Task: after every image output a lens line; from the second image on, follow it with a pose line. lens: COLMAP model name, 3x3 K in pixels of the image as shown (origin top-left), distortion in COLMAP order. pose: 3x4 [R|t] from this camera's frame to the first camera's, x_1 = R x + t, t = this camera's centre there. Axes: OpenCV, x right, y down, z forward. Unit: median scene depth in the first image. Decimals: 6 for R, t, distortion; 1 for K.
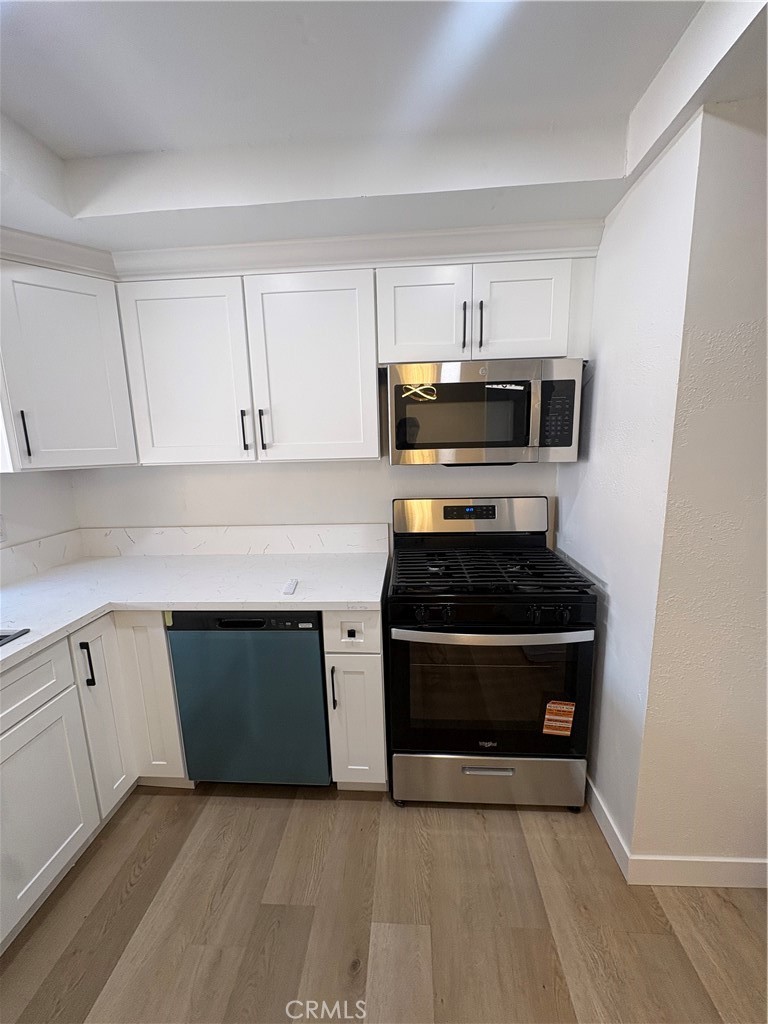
lens RADIAL K [[408.0, 0, 384.2], [0, 408.0, 512.1], [0, 0, 1]] dist [-0.000332, -0.000155]
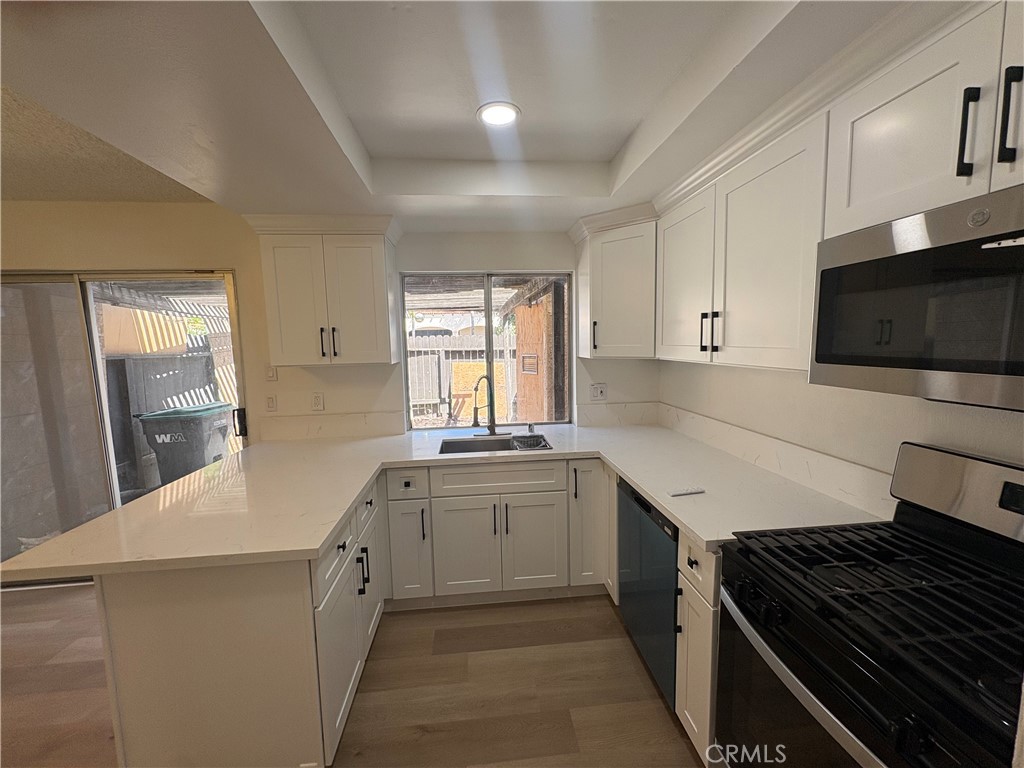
lens RADIAL K [[408.0, 0, 512.4], [0, 408.0, 384.8], [0, 0, 1]] dist [-0.000332, -0.000155]
pose [[0.166321, 0.130079, -0.977454, 0.650964], [-0.150955, 0.982935, 0.105122, -0.115267], [0.974449, 0.130068, 0.183119, 0.391124]]
